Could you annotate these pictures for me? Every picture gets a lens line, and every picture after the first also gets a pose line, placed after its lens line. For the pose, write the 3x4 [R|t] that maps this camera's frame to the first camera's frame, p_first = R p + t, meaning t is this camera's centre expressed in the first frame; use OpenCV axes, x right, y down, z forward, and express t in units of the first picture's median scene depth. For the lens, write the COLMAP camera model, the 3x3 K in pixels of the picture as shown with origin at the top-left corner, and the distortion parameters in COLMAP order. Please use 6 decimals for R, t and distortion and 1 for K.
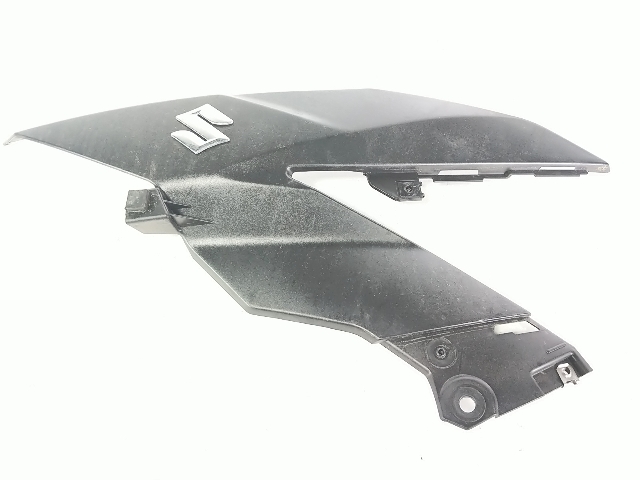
lens RADIAL K [[536.7, 0, 320.0], [0, 536.7, 240.0], [0, 0, 1]] dist [-0.002291, -0.002007]
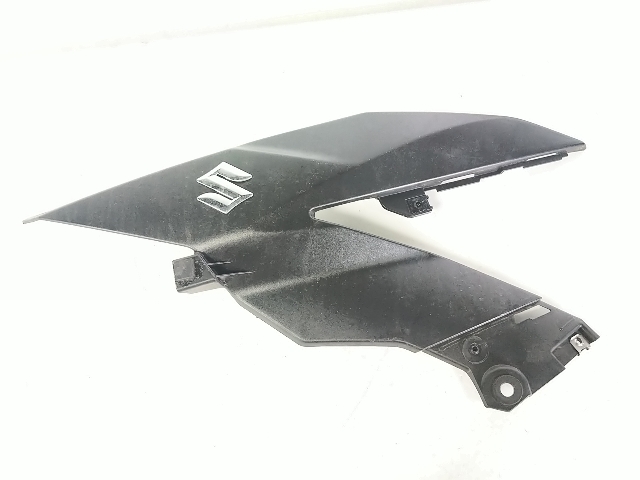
lens RADIAL K [[536.7, 0, 320.0], [0, 536.7, 240.0], [0, 0, 1]] dist [-0.002291, -0.002007]
pose [[0.980615, -0.187813, 0.055865, -0.114594], [0.179941, 0.975999, 0.122668, -0.207269], [-0.077563, -0.110238, 0.990874, -0.092487]]
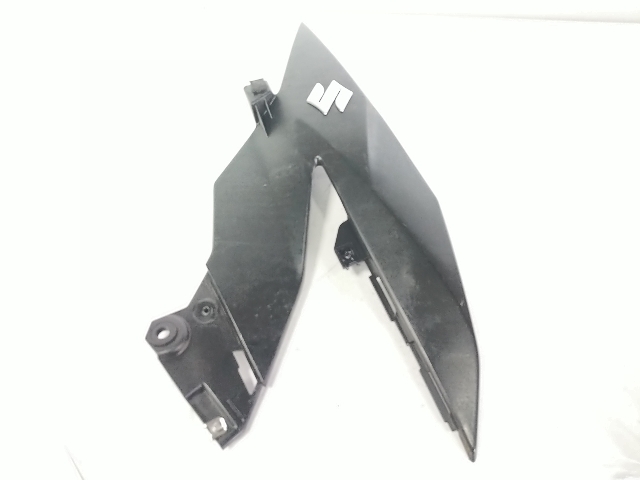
lens RADIAL K [[536.7, 0, 320.0], [0, 536.7, 240.0], [0, 0, 1]] dist [-0.002291, -0.002007]
pose [[0.303274, 0.805047, -0.509828, 0.727203], [-0.852233, 0.468498, 0.232829, -0.336418], [0.426292, 0.363882, 0.828170, 0.048601]]
